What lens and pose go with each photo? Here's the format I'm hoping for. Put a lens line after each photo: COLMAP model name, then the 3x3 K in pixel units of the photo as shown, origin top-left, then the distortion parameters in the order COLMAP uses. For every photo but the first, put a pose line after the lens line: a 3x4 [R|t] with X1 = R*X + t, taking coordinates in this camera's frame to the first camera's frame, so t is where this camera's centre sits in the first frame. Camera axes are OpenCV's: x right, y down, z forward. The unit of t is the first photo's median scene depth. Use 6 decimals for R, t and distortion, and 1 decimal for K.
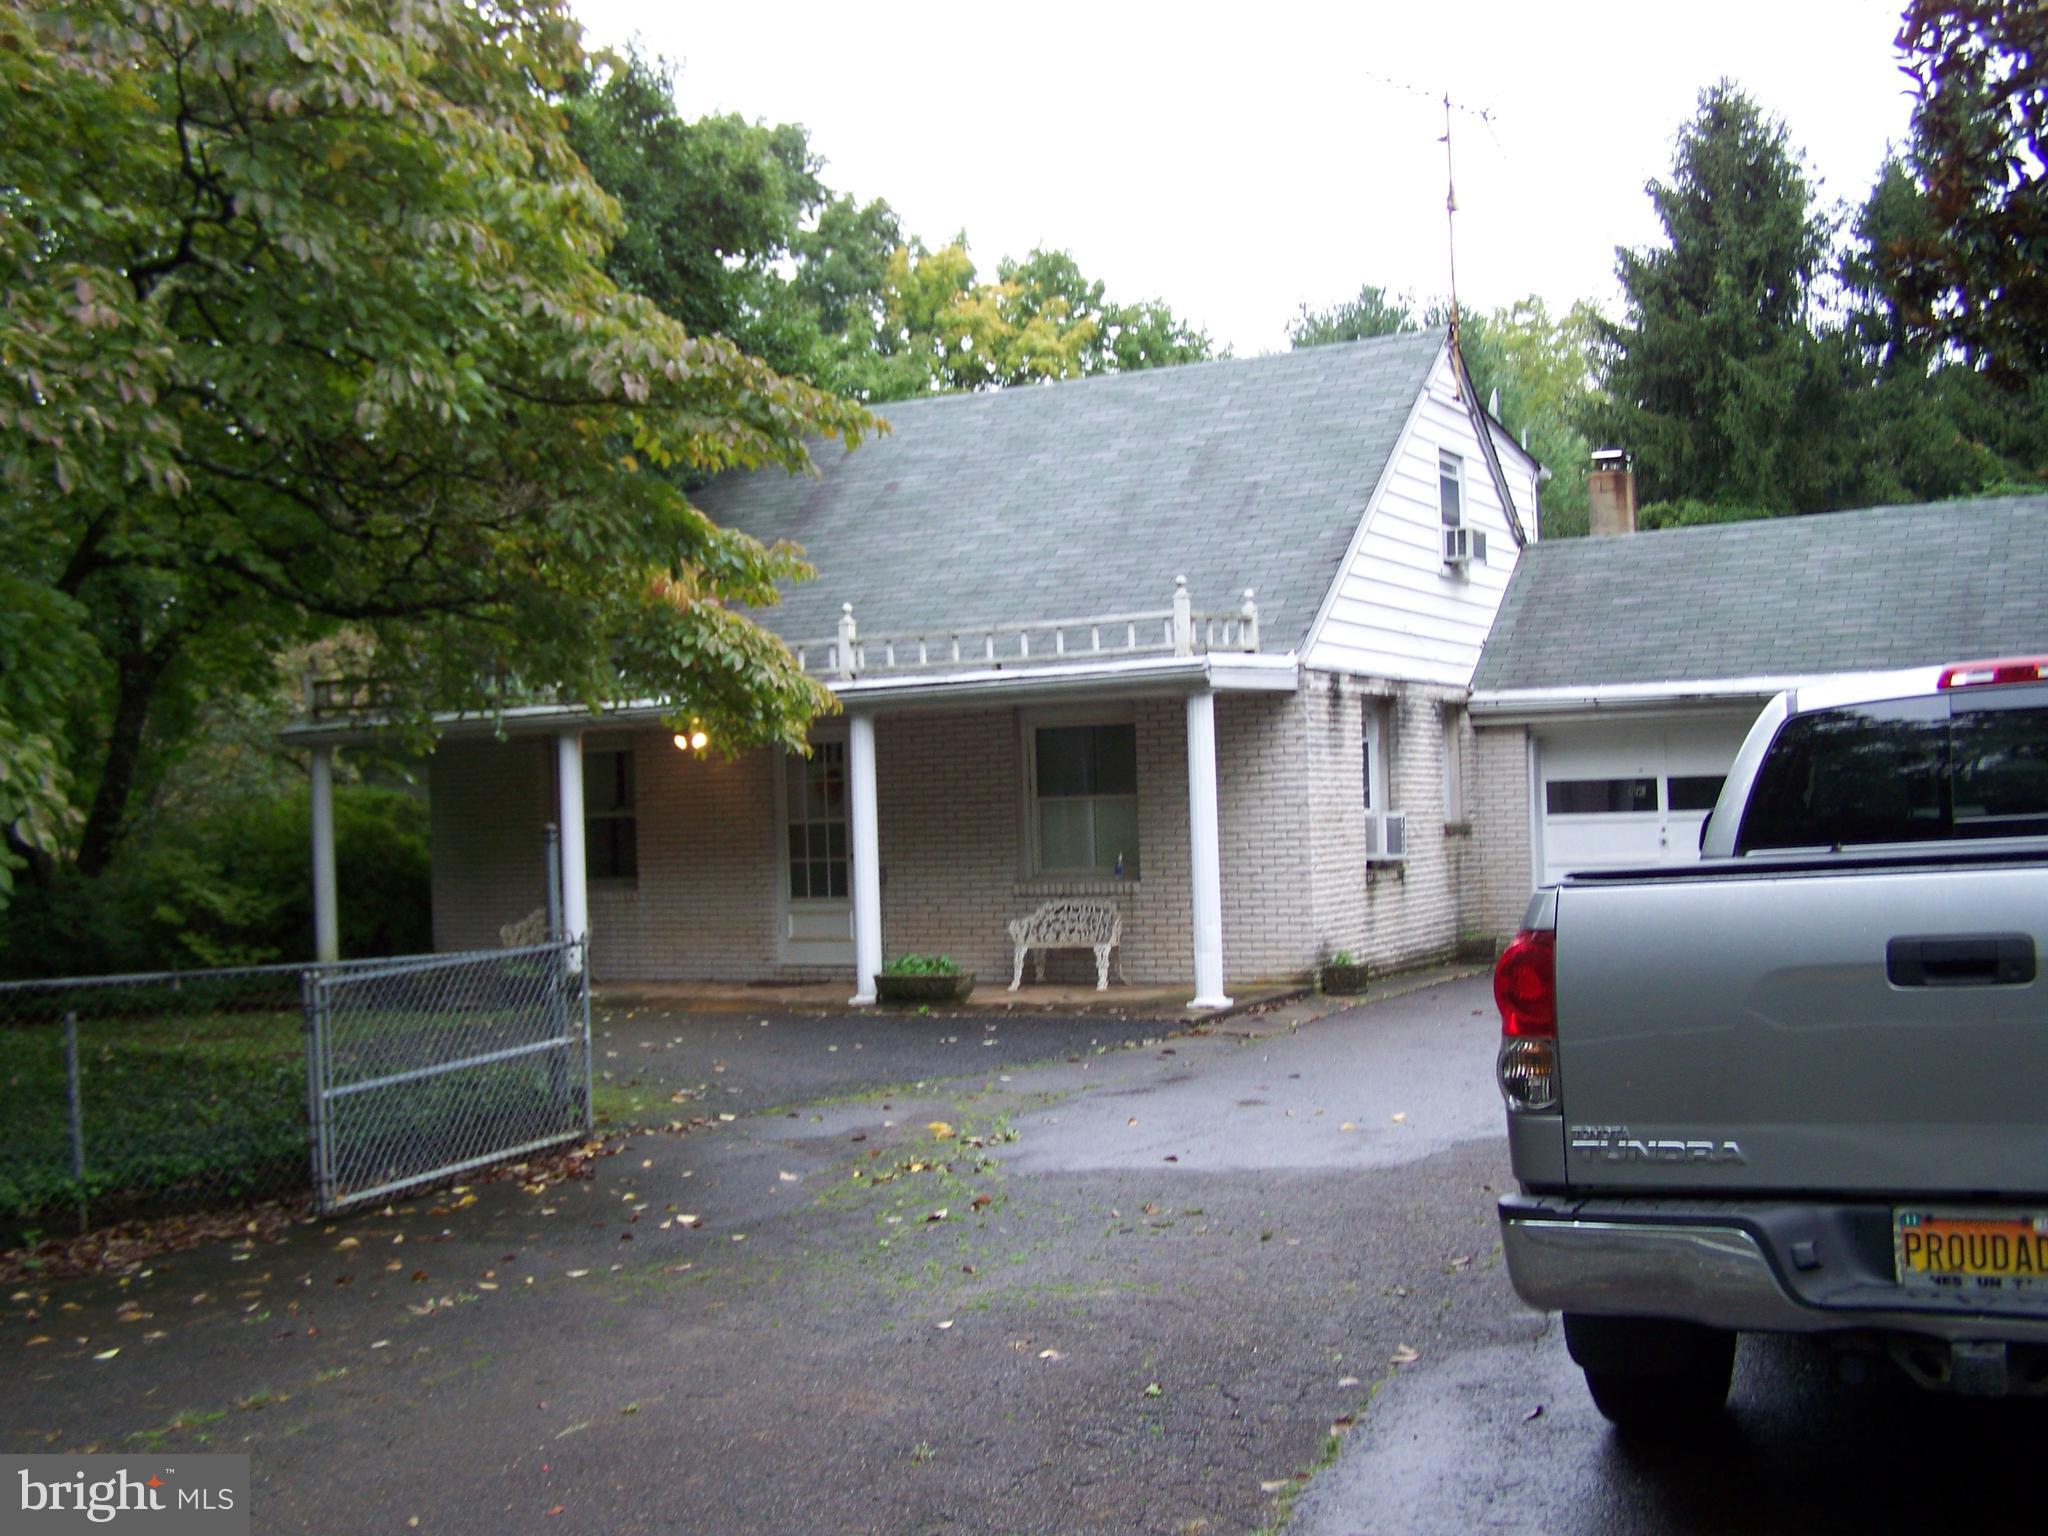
lens RADIAL K [[2540.5, 0, 1024.0], [0, 2540.5, 768.0], [0, 0, 1]] dist [-0.053599, 0.019026]
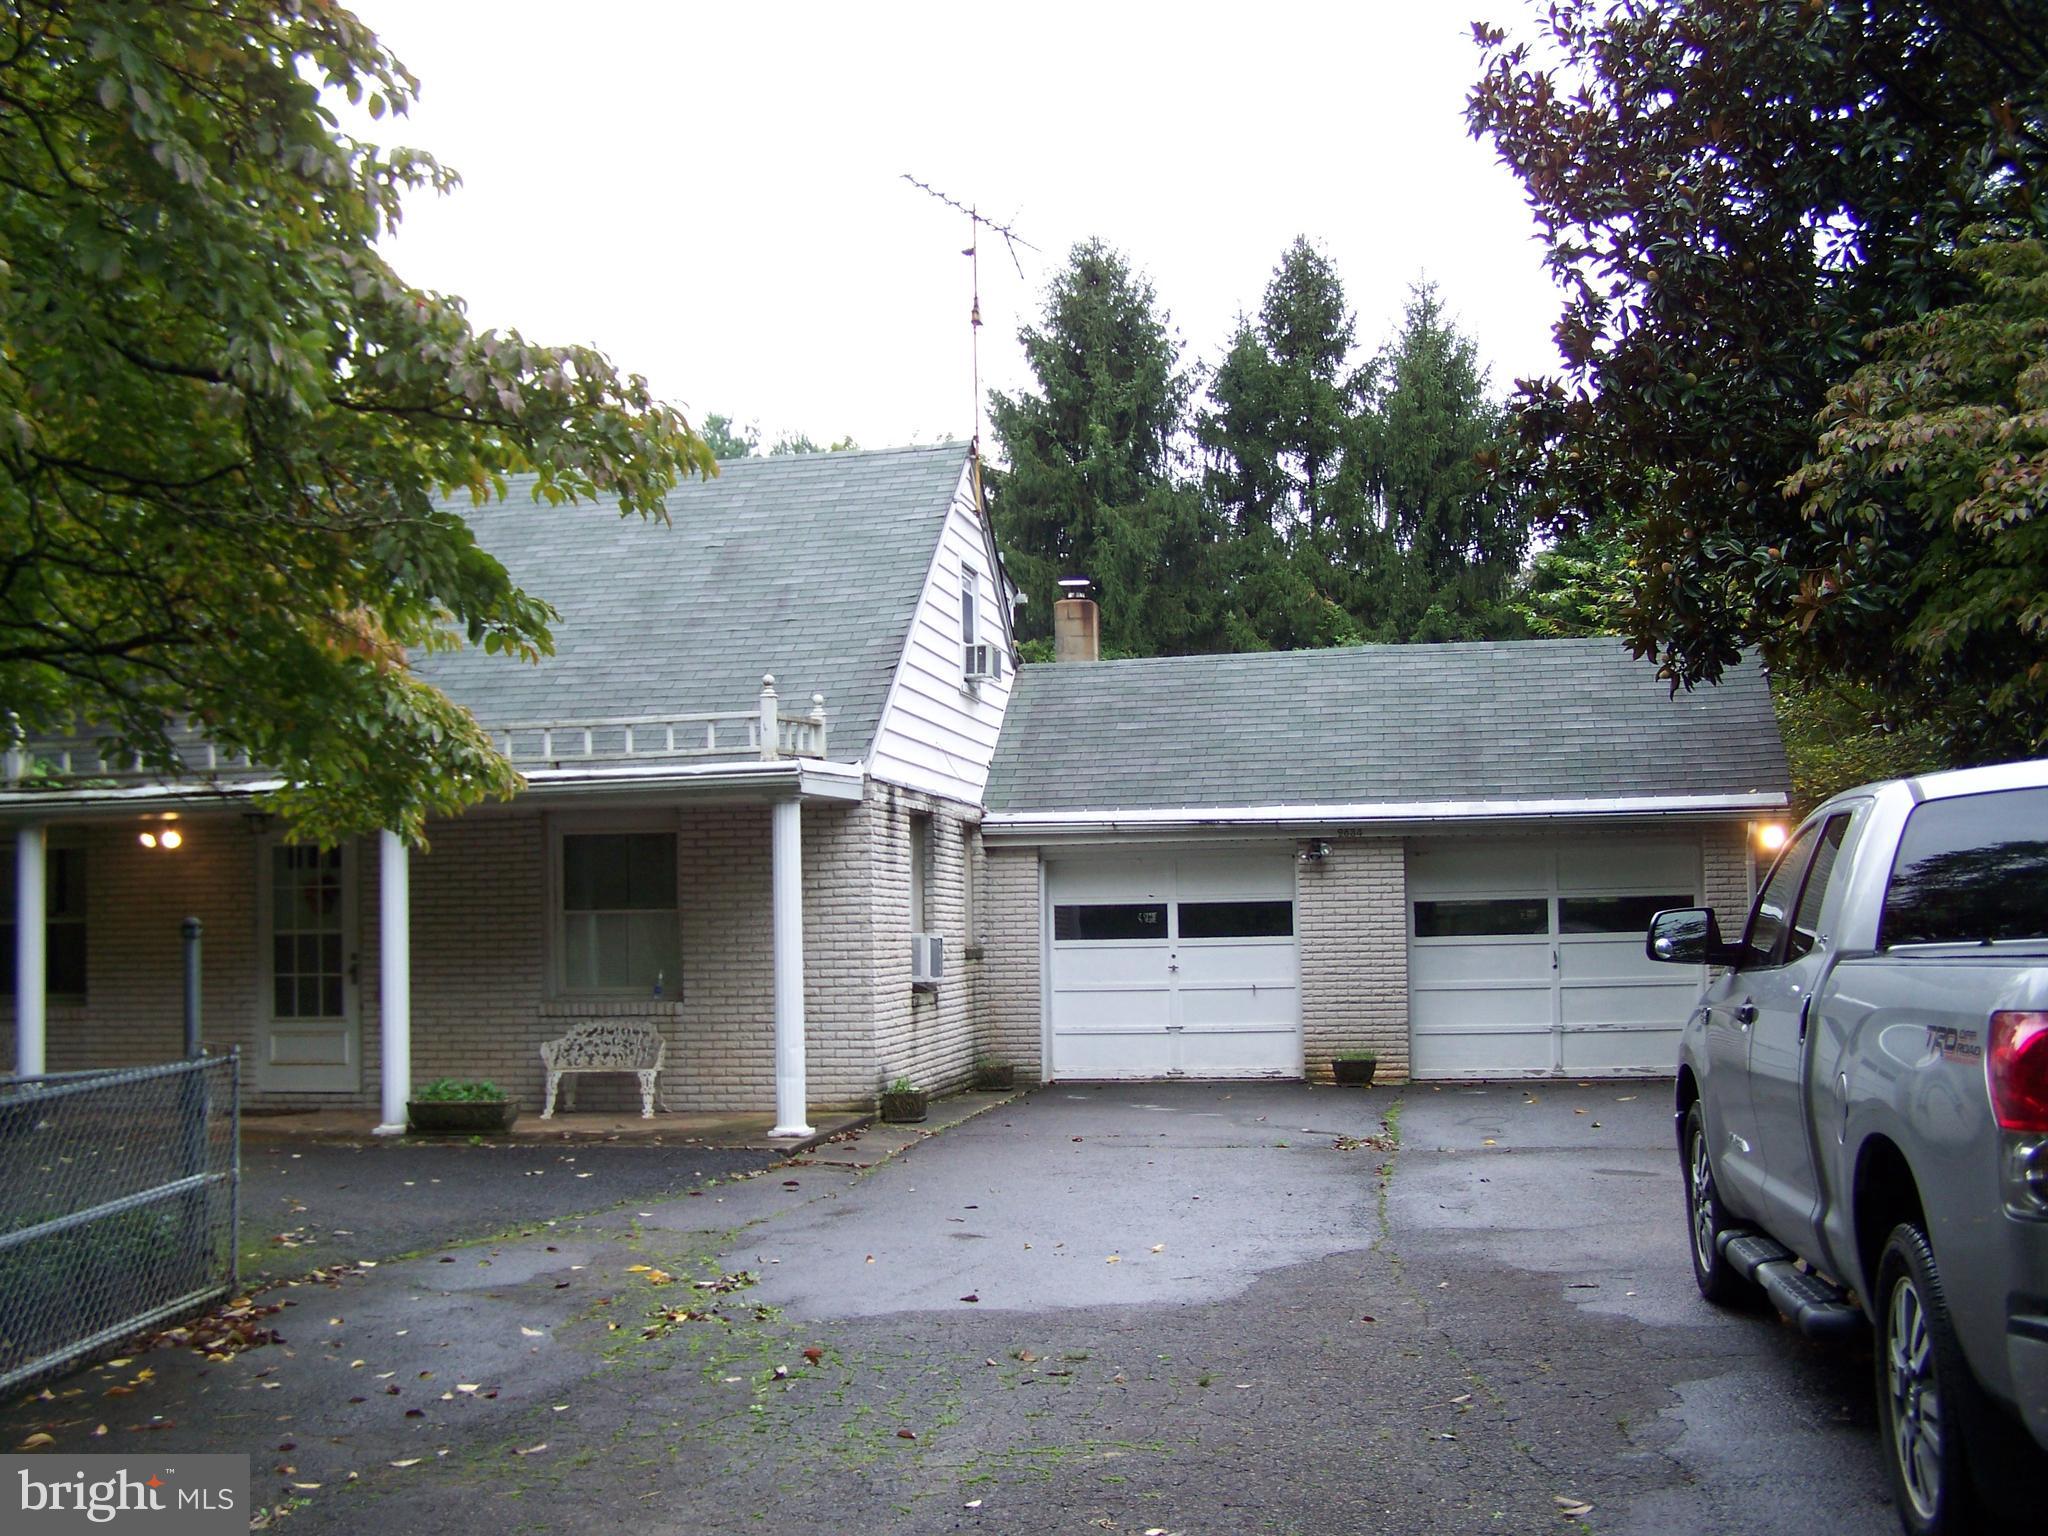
lens RADIAL K [[2514.5, 0, 1024.0], [0, 2514.5, 768.0], [0, 0, 1]] dist [-0.194919, 0.675513]
pose [[0.951012, 0.035984, 0.307051, -0.118279], [-0.019038, 0.998135, -0.058006, 0.009662], [-0.308566, 0.049319, 0.949924, 0.083130]]
